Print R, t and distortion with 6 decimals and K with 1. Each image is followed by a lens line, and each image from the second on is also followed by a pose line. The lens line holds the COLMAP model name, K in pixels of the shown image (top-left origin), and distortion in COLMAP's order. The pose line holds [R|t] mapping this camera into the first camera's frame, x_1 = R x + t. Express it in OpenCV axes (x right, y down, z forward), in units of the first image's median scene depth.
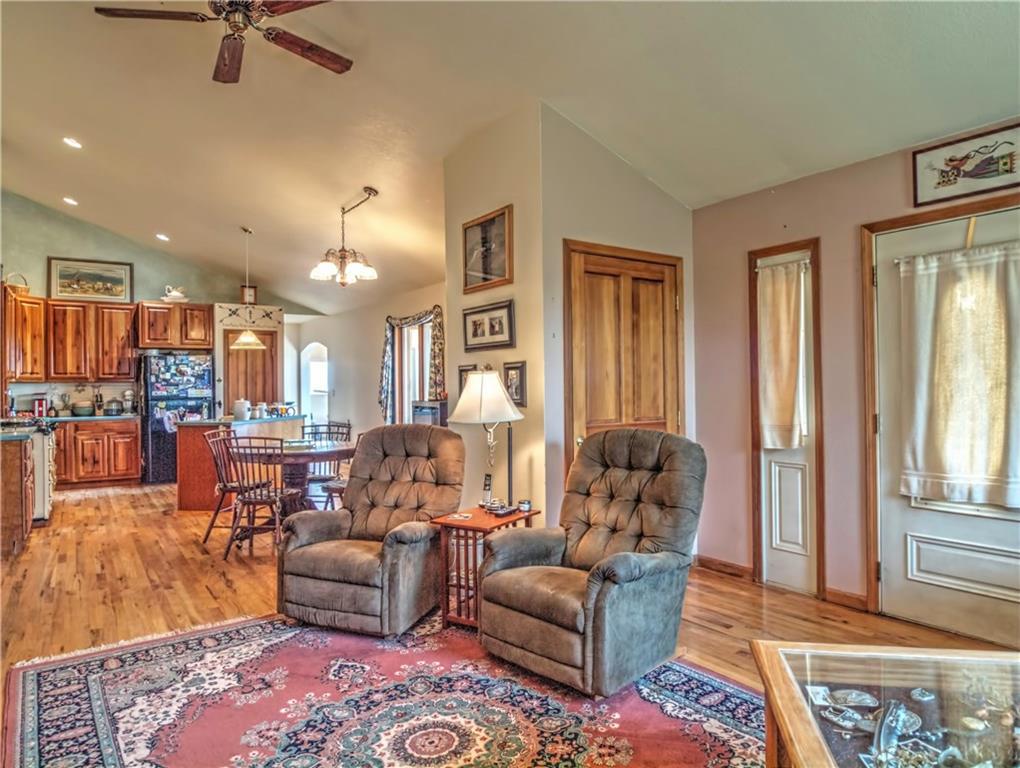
lens RADIAL K [[640.2, 0, 506.7], [0, 640.2, 382.7], [0, 0, 1]] dist [-0.033475, 0.006775]
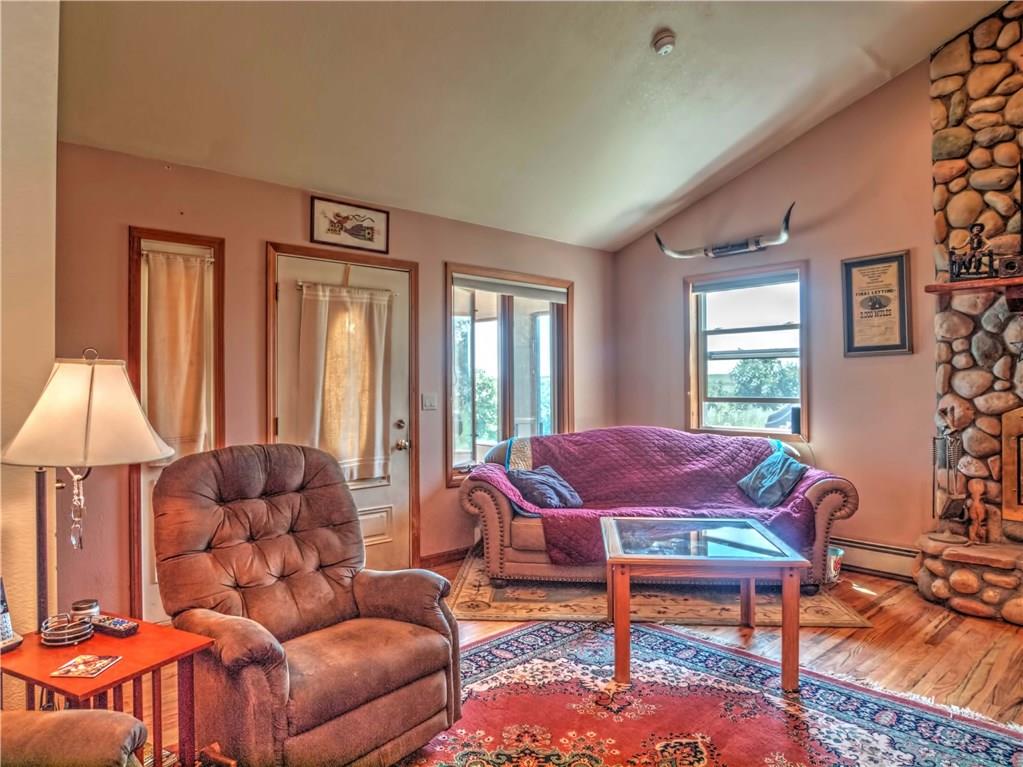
lens RADIAL K [[642.1, 0, 515.2], [0, 642.1, 381.4], [0, 0, 1]] dist [-0.033475, 0.006775]
pose [[-0.127006, 0.020341, 0.991693, -0.212575], [0.000968, 0.999792, -0.020383, 0.003759], [-0.991902, -0.001629, -0.126999, 0.275371]]
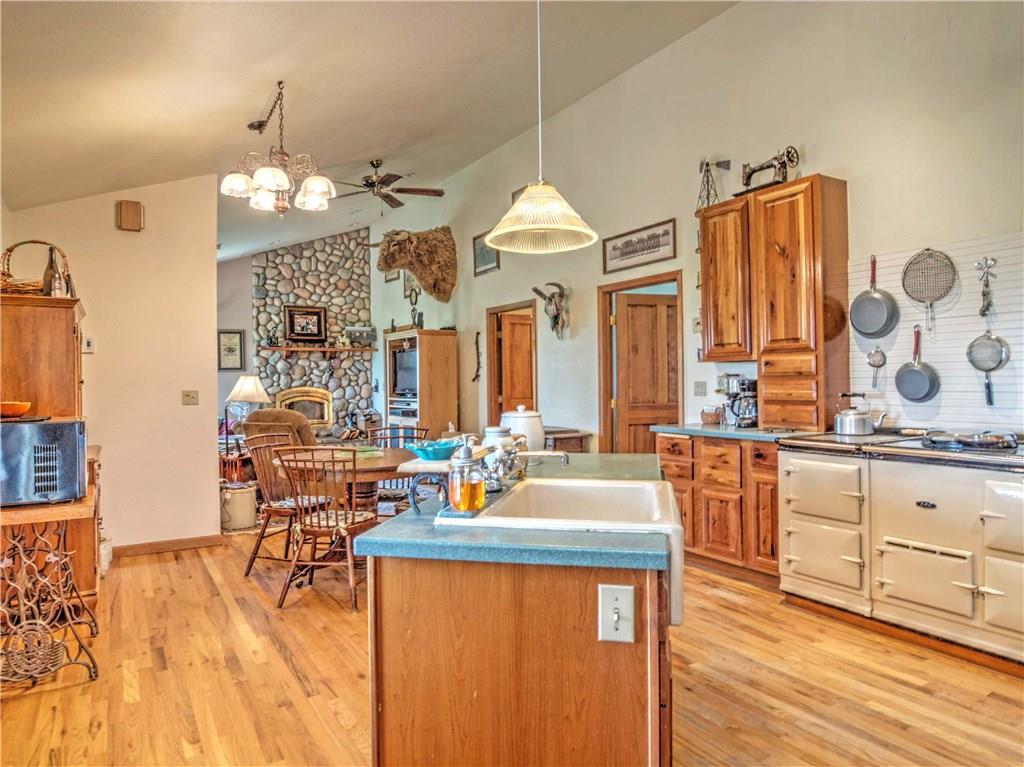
lens RADIAL K [[642.7, 0, 510.6], [0, 642.7, 384.2], [0, 0, 1]] dist [-0.033475, 0.006775]
pose [[-0.998031, 0.024251, 0.057838, -0.354895], [0.024254, 0.999706, -0.000634, 0.010404], [-0.057836, 0.000770, -0.998326, 1.126677]]
